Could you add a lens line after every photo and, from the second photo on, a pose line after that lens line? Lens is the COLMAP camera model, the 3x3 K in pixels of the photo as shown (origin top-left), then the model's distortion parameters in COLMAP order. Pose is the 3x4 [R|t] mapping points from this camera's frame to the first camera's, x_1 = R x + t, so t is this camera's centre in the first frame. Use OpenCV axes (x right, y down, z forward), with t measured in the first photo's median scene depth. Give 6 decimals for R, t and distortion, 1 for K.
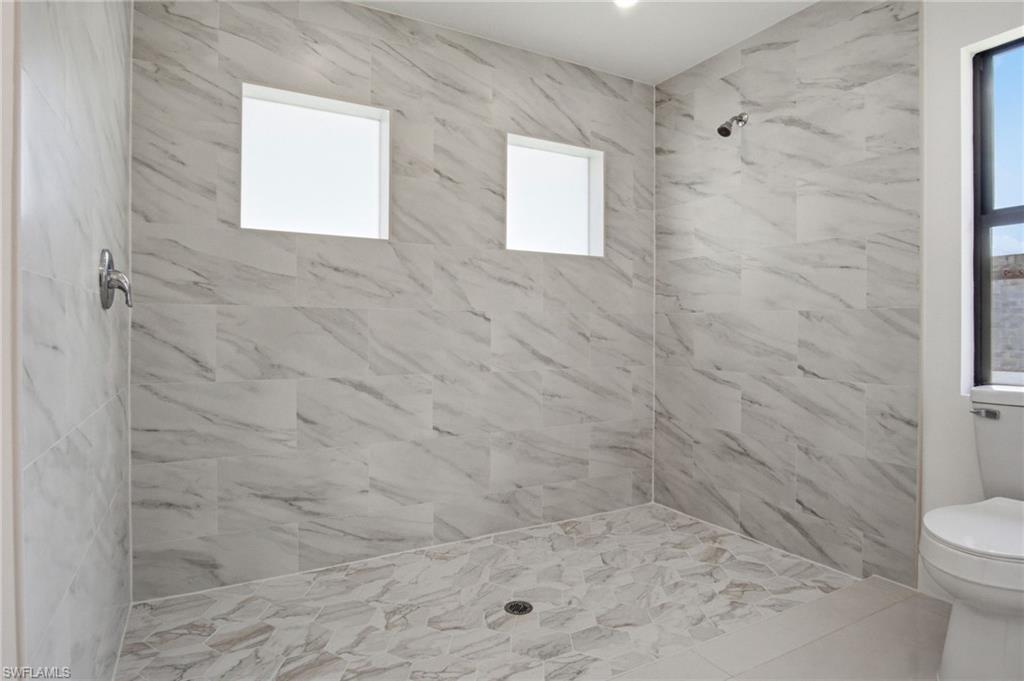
lens RADIAL K [[551.5, 0, 508.1], [0, 551.5, 337.3], [0, 0, 1]] dist [-0.026400, 0.001363]
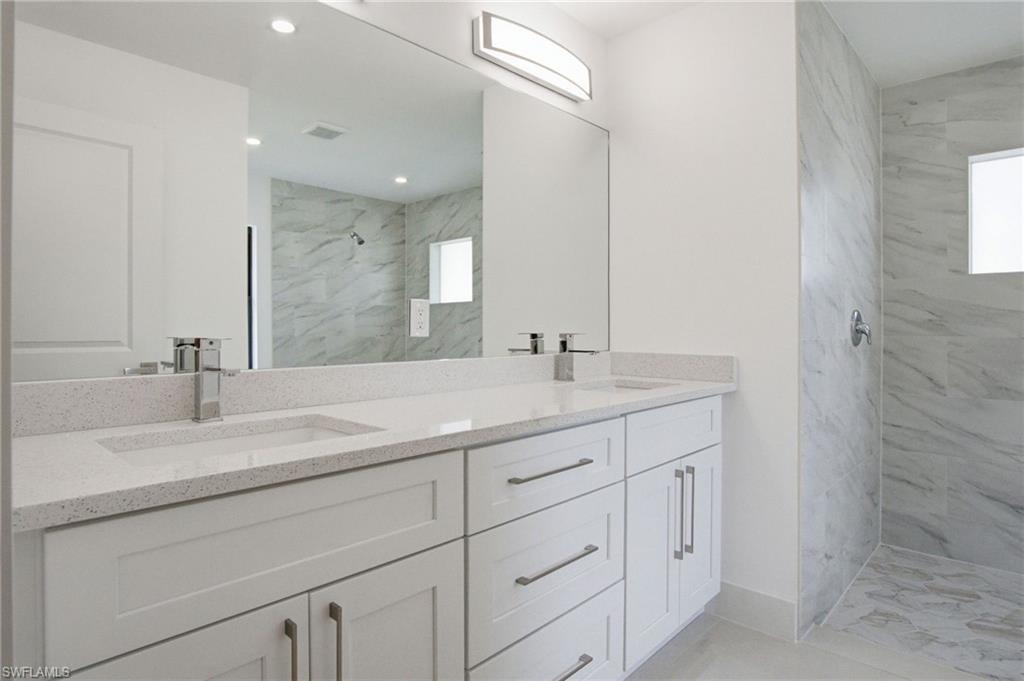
lens RADIAL K [[567.1, 0, 511.1], [0, 567.1, 325.1], [0, 0, 1]] dist [-0.031759, 0.009561]
pose [[0.292814, -0.012245, -0.956091, 0.414994], [-0.010937, 0.999810, -0.016154, -0.053231], [0.956107, 0.015187, 0.292624, -0.359662]]
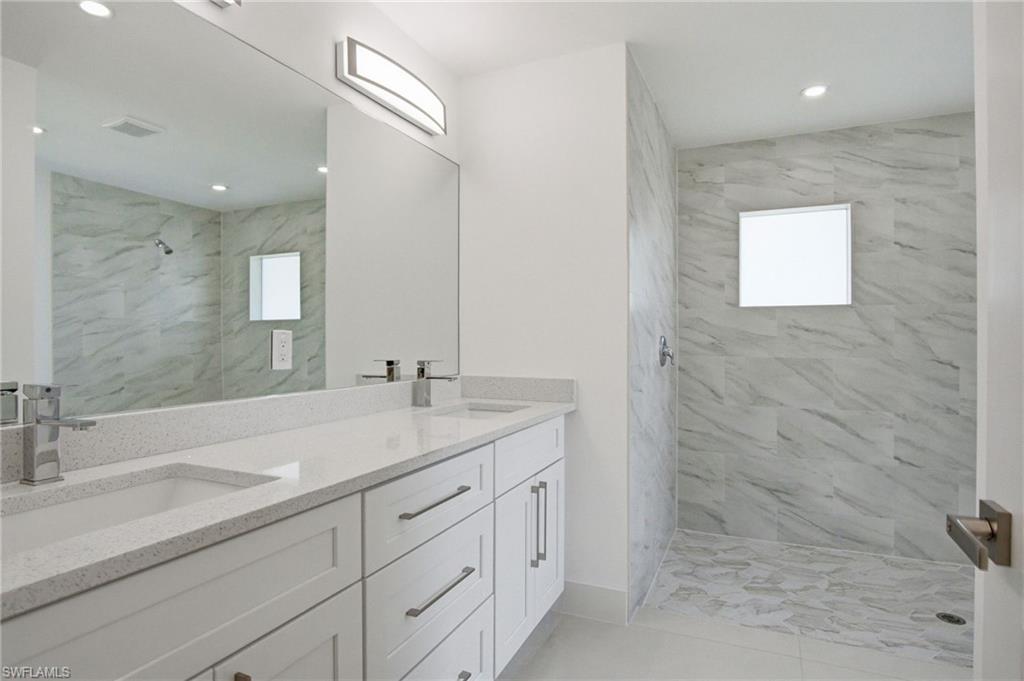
lens RADIAL K [[551.5, 0, 508.1], [0, 551.5, 337.3], [0, 0, 1]] dist [-0.026400, 0.001363]
pose [[0.584878, -0.010229, -0.811057, 0.389996], [-0.006363, 0.999832, -0.017198, -0.083073], [0.811096, 0.015219, 0.584715, -0.441142]]
